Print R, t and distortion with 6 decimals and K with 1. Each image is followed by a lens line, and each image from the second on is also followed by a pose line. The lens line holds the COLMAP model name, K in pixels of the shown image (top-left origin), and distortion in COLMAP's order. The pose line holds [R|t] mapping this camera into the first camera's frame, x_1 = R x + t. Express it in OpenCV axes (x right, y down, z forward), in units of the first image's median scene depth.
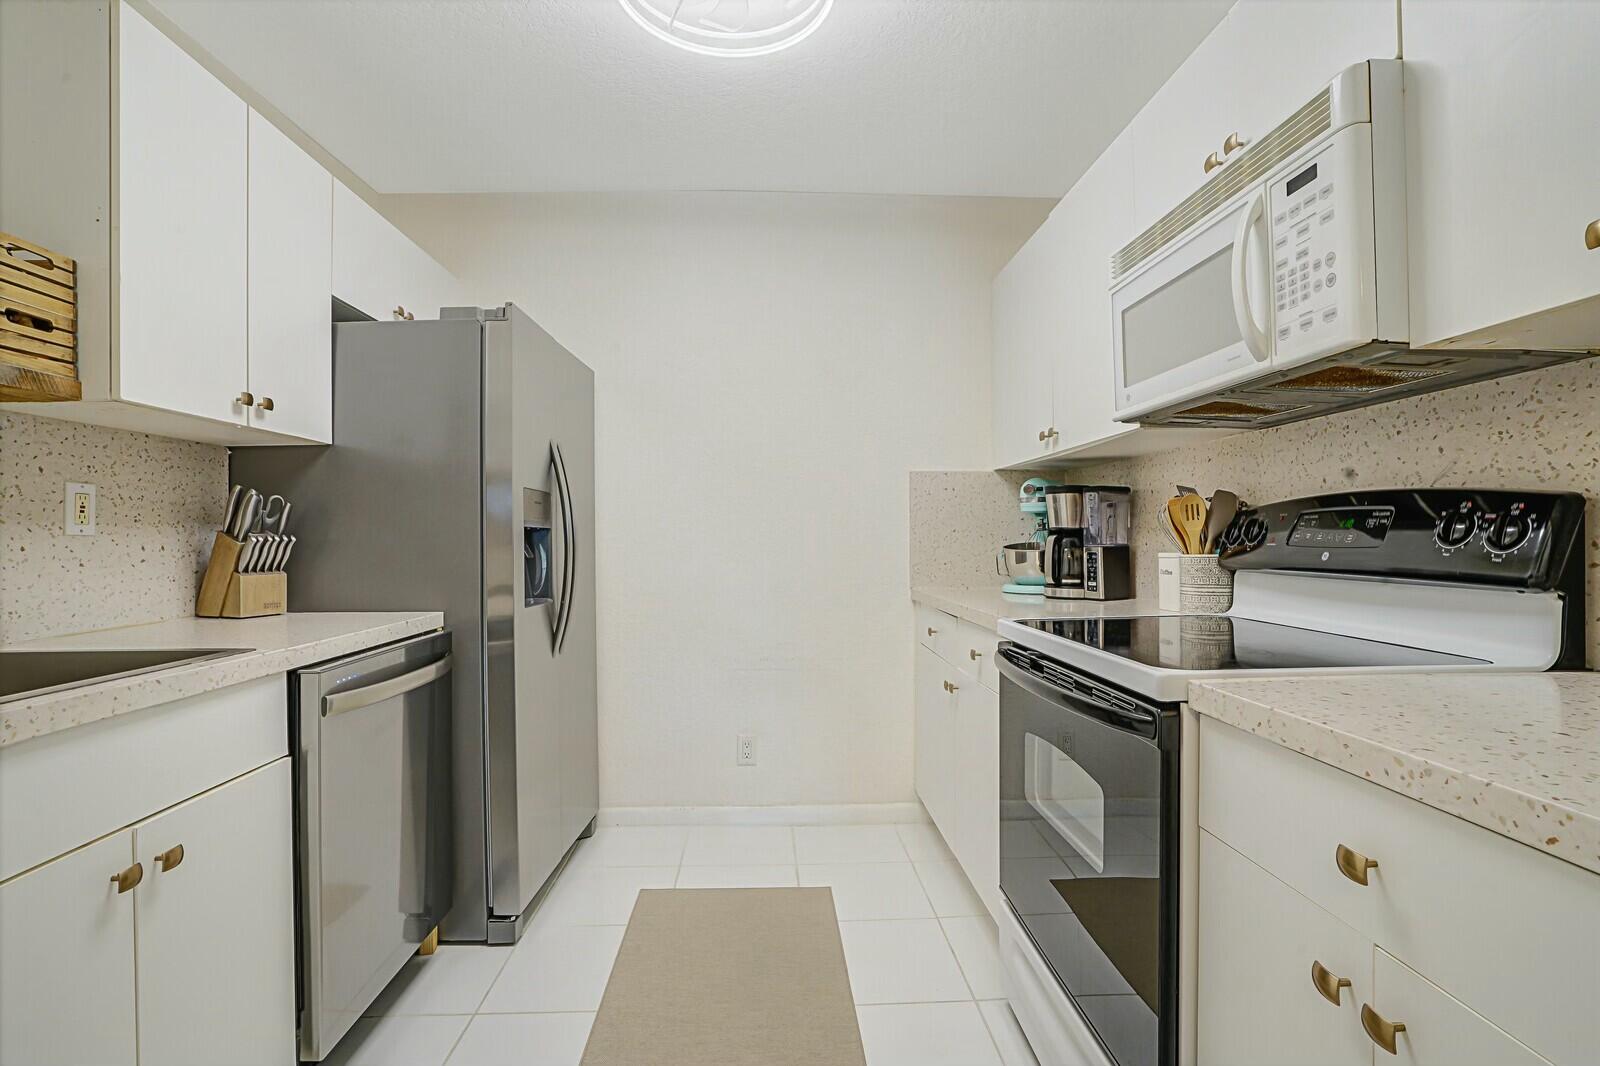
lens RADIAL K [[758.5, 0, 794.1], [0, 758.5, 540.6], [0, 0, 1]] dist [-0.058064, 0.026812]
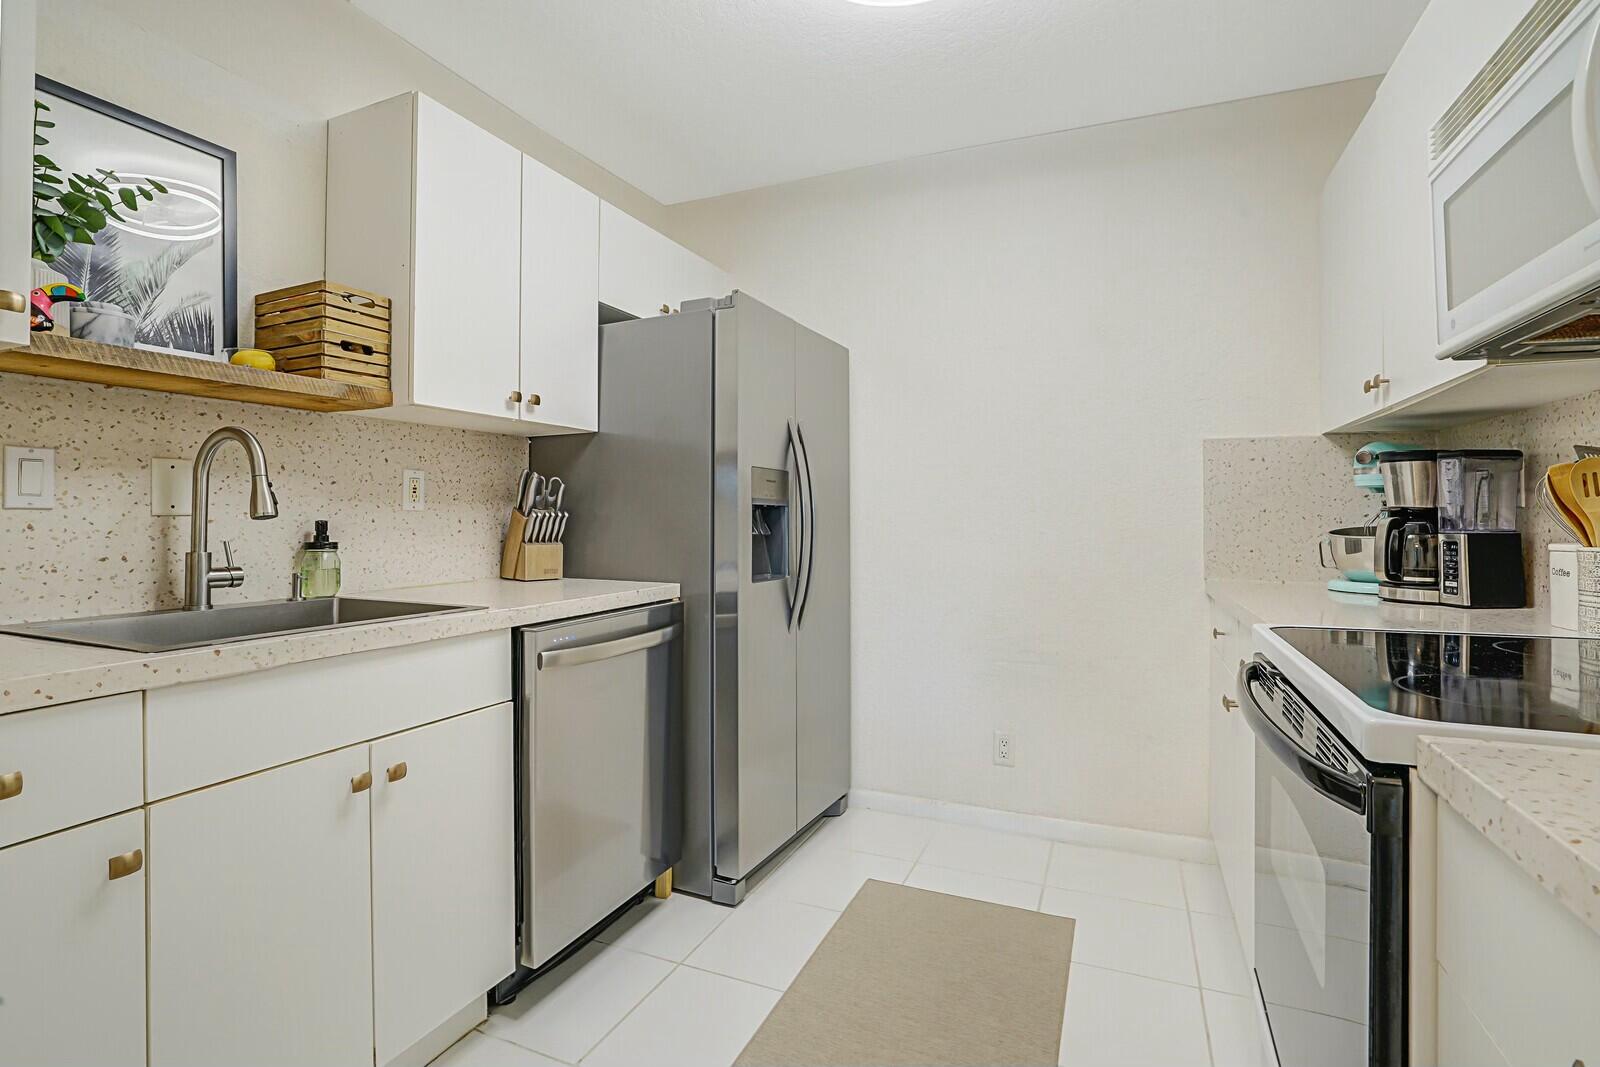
lens RADIAL K [[767.8, 0, 783.5], [0, 767.8, 509.6], [0, 0, 1]] dist [-0.060956, 0.024897]
pose [[0.897756, 0.004324, -0.440472, 0.178202], [-0.009702, 0.999903, -0.009958, -0.001905], [0.440387, 0.013213, 0.897711, 0.089639]]
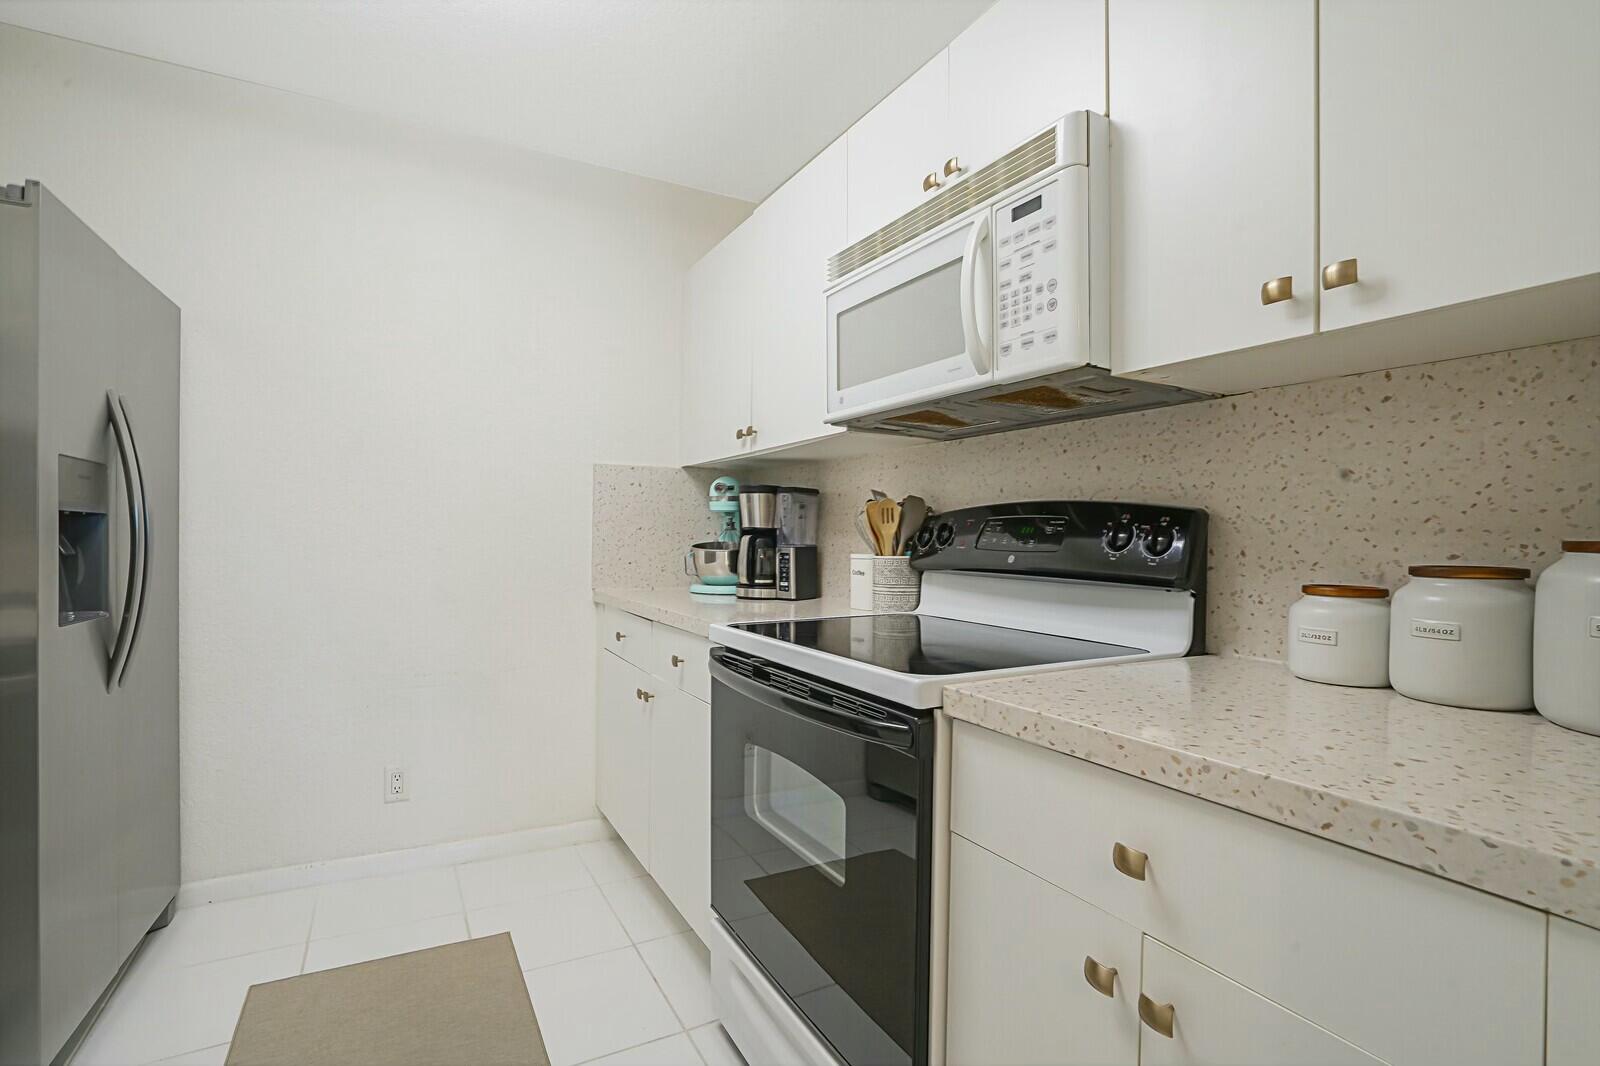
lens RADIAL K [[758.5, 0, 794.1], [0, 758.5, 540.6], [0, 0, 1]] dist [-0.058064, 0.026812]
pose [[0.899274, 0.013549, 0.437176, -0.051292], [-0.015324, 0.999882, 0.000533, -0.001823], [-0.437118, -0.007178, 0.899376, 0.105594]]
